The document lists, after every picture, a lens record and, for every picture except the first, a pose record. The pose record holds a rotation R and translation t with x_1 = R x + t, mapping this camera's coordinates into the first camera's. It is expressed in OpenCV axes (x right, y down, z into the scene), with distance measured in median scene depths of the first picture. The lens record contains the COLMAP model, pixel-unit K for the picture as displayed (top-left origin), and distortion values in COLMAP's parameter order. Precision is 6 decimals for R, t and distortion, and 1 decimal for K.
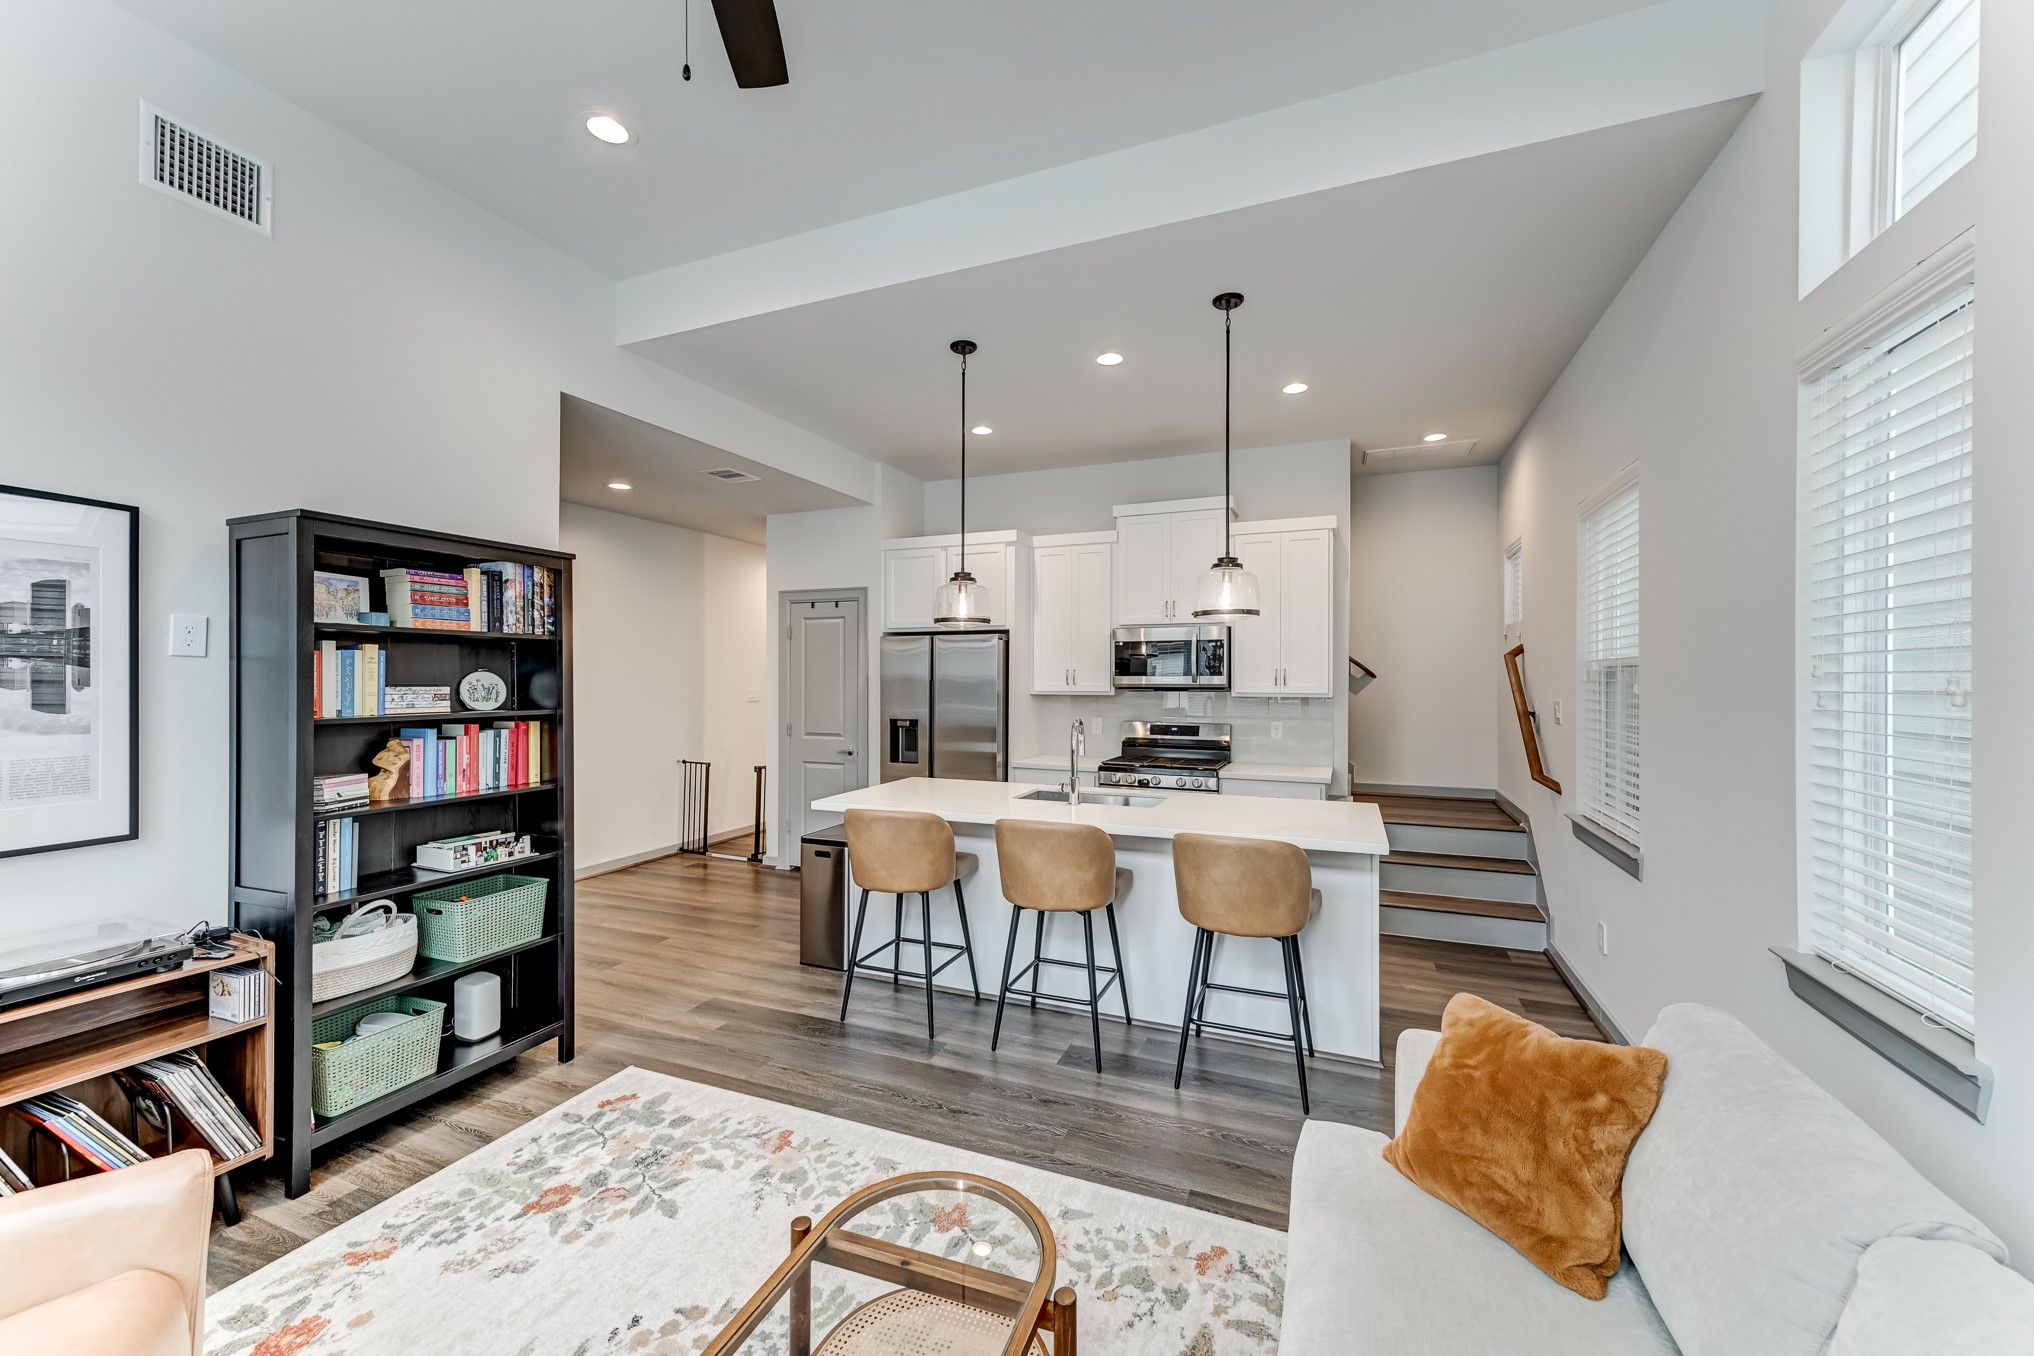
lens RADIAL K [[784.6, 0, 1016.2], [0, 784.6, 688.9], [0, 0, 1]] dist [0.008859, 0.000418]
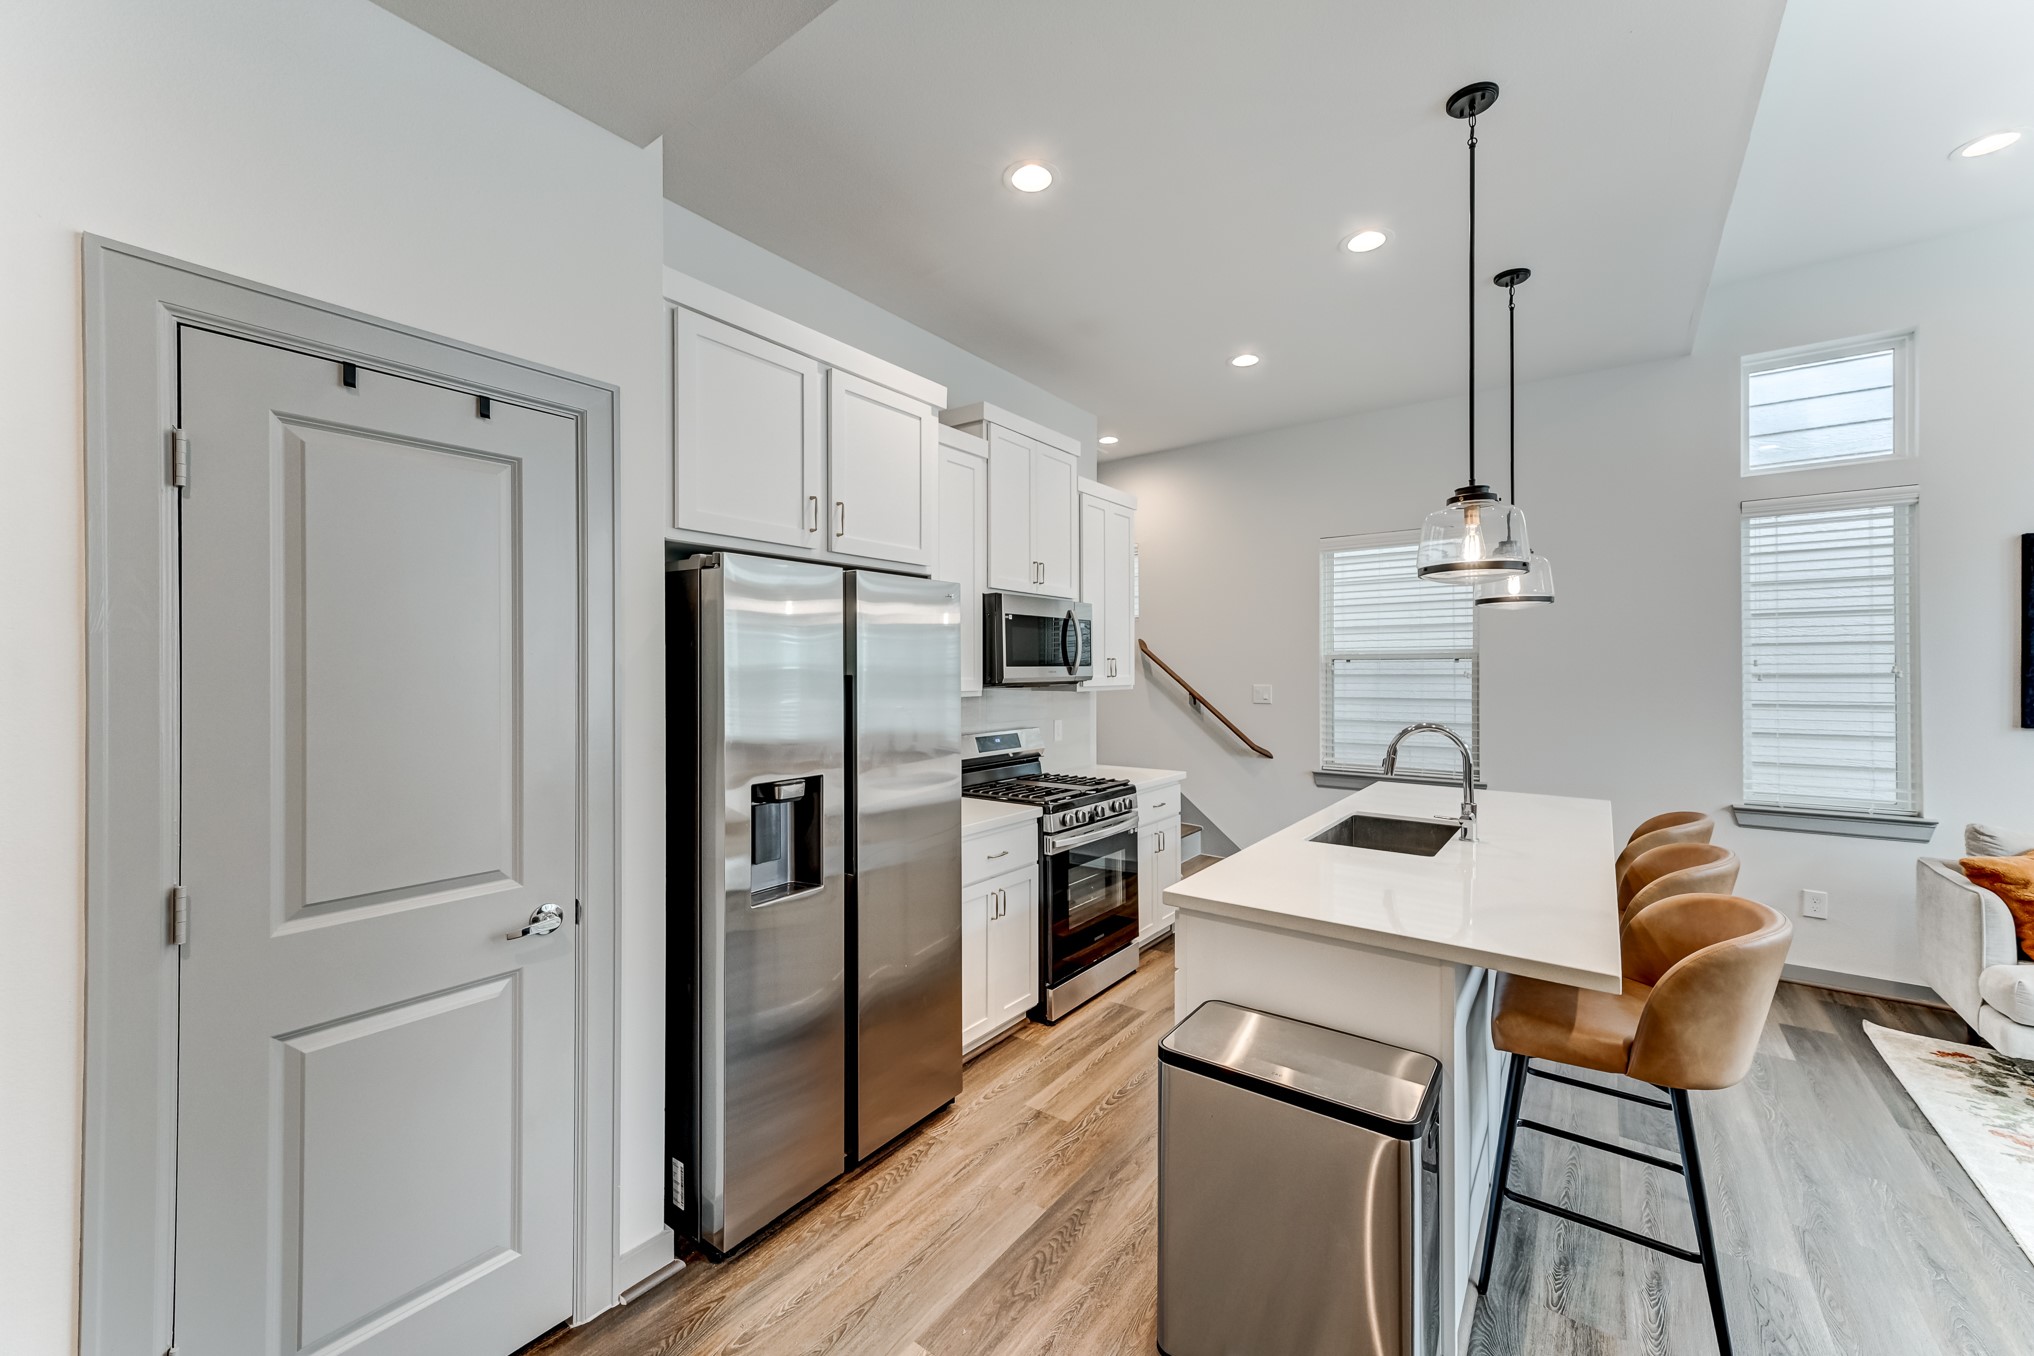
lens RADIAL K [[795.9, 0, 1025.3], [0, 795.9, 654.2], [0, 0, 1]] dist [0.020246, -0.000053]
pose [[0.231993, 0.017265, 0.972564, -0.977837], [0.017640, 0.999603, -0.021953, -0.022107], [-0.972557, 0.022249, 0.231597, 1.585520]]
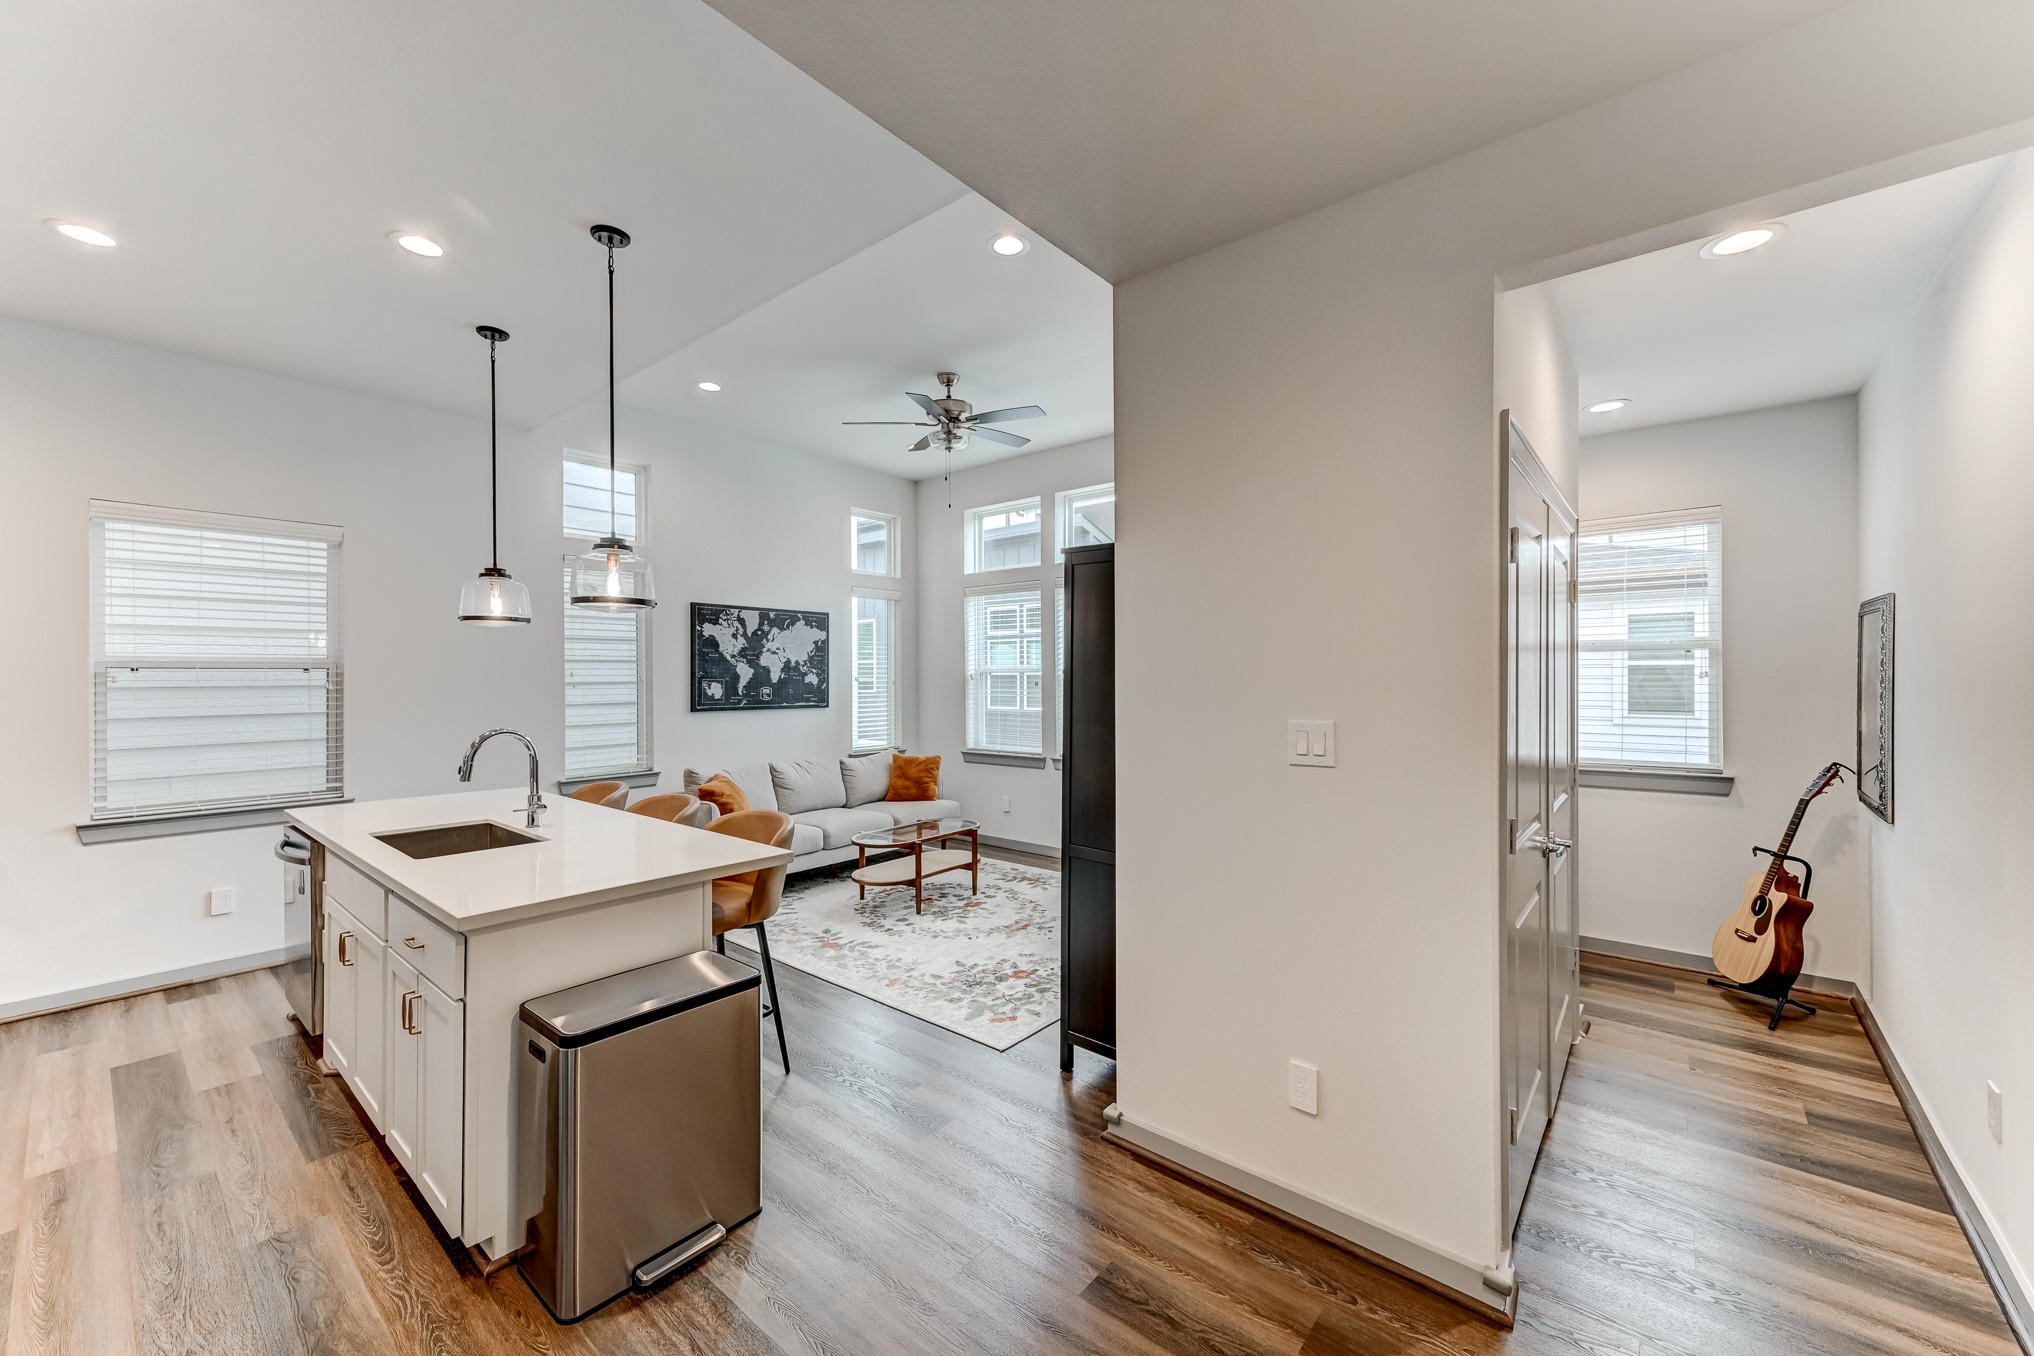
lens RADIAL K [[784.6, 0, 1016.2], [0, 784.6, 688.9], [0, 0, 1]] dist [0.008859, 0.000418]
pose [[-0.953556, -0.003758, 0.301192, -0.893755], [0.006364, 0.999448, 0.032620, -0.036355], [-0.301148, 0.033021, -0.953005, 2.154158]]
